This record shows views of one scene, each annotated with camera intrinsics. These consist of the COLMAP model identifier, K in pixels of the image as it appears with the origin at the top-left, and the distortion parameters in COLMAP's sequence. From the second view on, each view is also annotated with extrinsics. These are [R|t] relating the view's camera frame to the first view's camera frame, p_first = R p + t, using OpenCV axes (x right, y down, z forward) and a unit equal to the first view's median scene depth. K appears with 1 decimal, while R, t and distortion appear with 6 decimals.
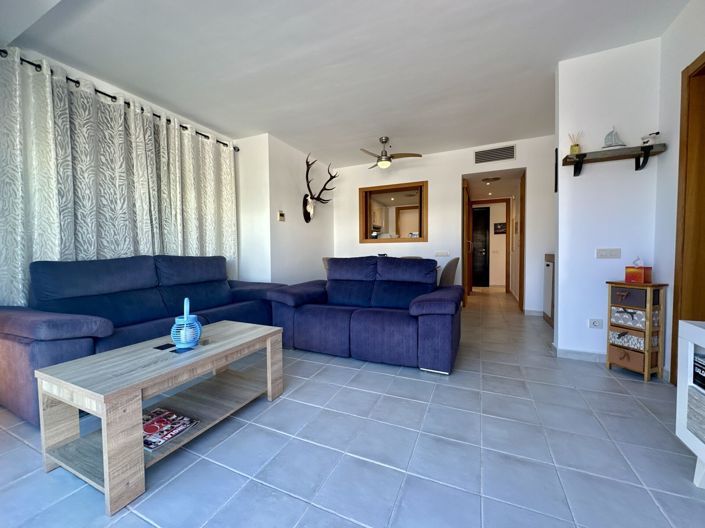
lens RADIAL K [[281.0, 0, 353.6], [0, 281.0, 264.9], [0, 0, 1]] dist [-0.003277, 0.000448]
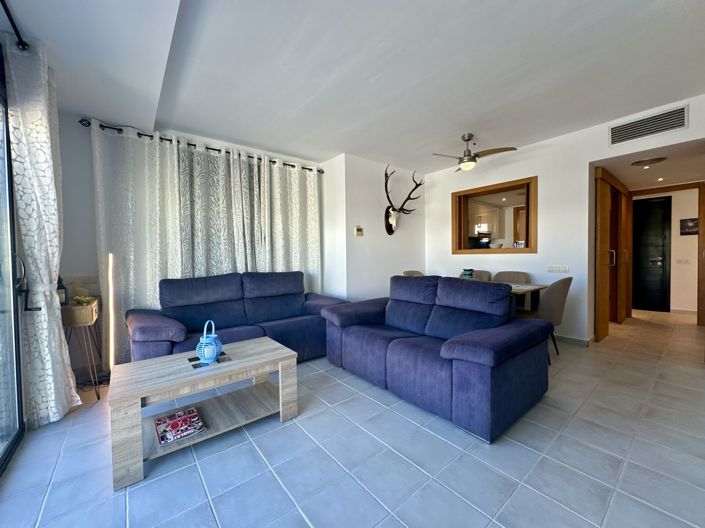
lens RADIAL K [[281.0, 0, 353.4], [0, 281.0, 265.8], [0, 0, 1]] dist [-0.003277, 0.000448]
pose [[0.894252, 0.011953, -0.447404, 0.257393], [-0.013511, 0.999909, -0.000290, -0.065460], [0.447360, 0.006304, 0.894332, 0.111499]]
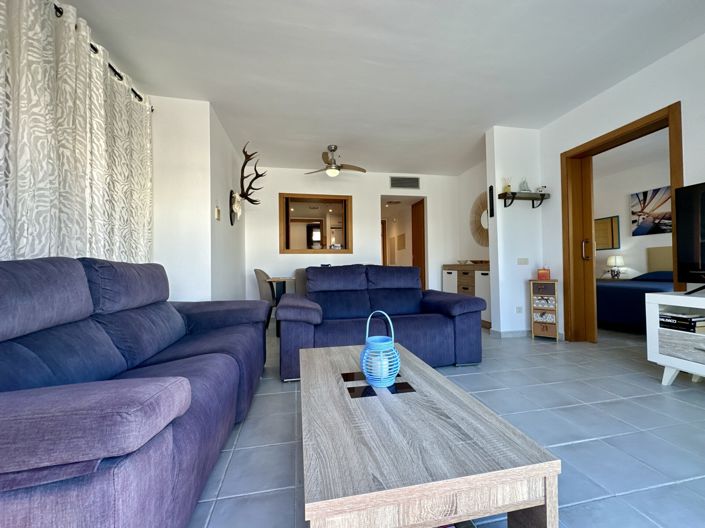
lens RADIAL K [[281.0, 0, 352.7], [0, 281.0, 264.1], [0, 0, 1]] dist [-0.003277, 0.000448]
pose [[0.815514, 0.005727, 0.578709, -0.558513], [0.031051, 0.998078, -0.053634, 0.020858], [-0.577904, 0.061708, 0.813768, 0.254566]]
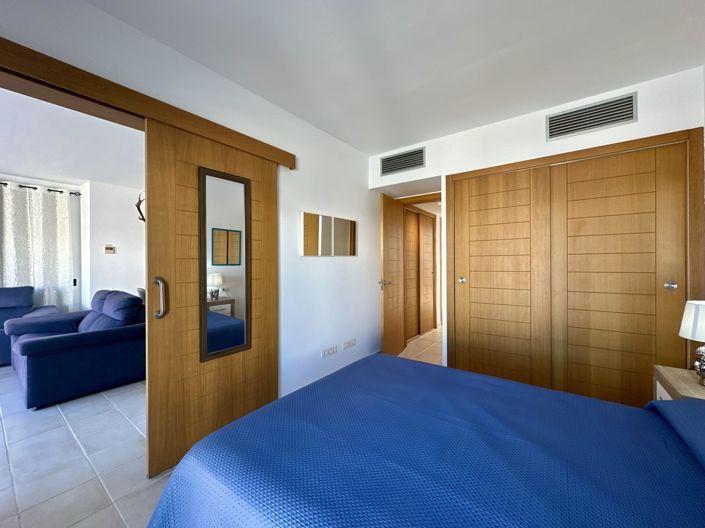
lens RADIAL K [[281.0, 0, 352.8], [0, 281.0, 263.4], [0, 0, 1]] dist [-0.003277, 0.000448]
pose [[0.977542, 0.004621, -0.210691, 1.347747], [-0.012917, 0.999194, -0.038018, -0.119103], [0.210346, 0.039886, 0.976813, 0.127409]]
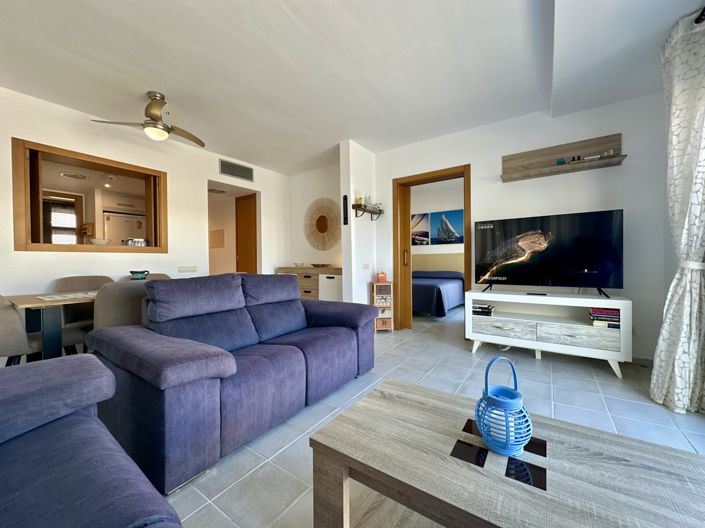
lens RADIAL K [[281.0, 0, 352.2], [0, 281.0, 264.4], [0, 0, 1]] dist [-0.003277, 0.000448]
pose [[0.183021, -0.004183, 0.983100, -0.630760], [0.051108, 0.998679, -0.005266, -0.038646], [-0.981780, 0.051208, 0.182993, 0.627741]]
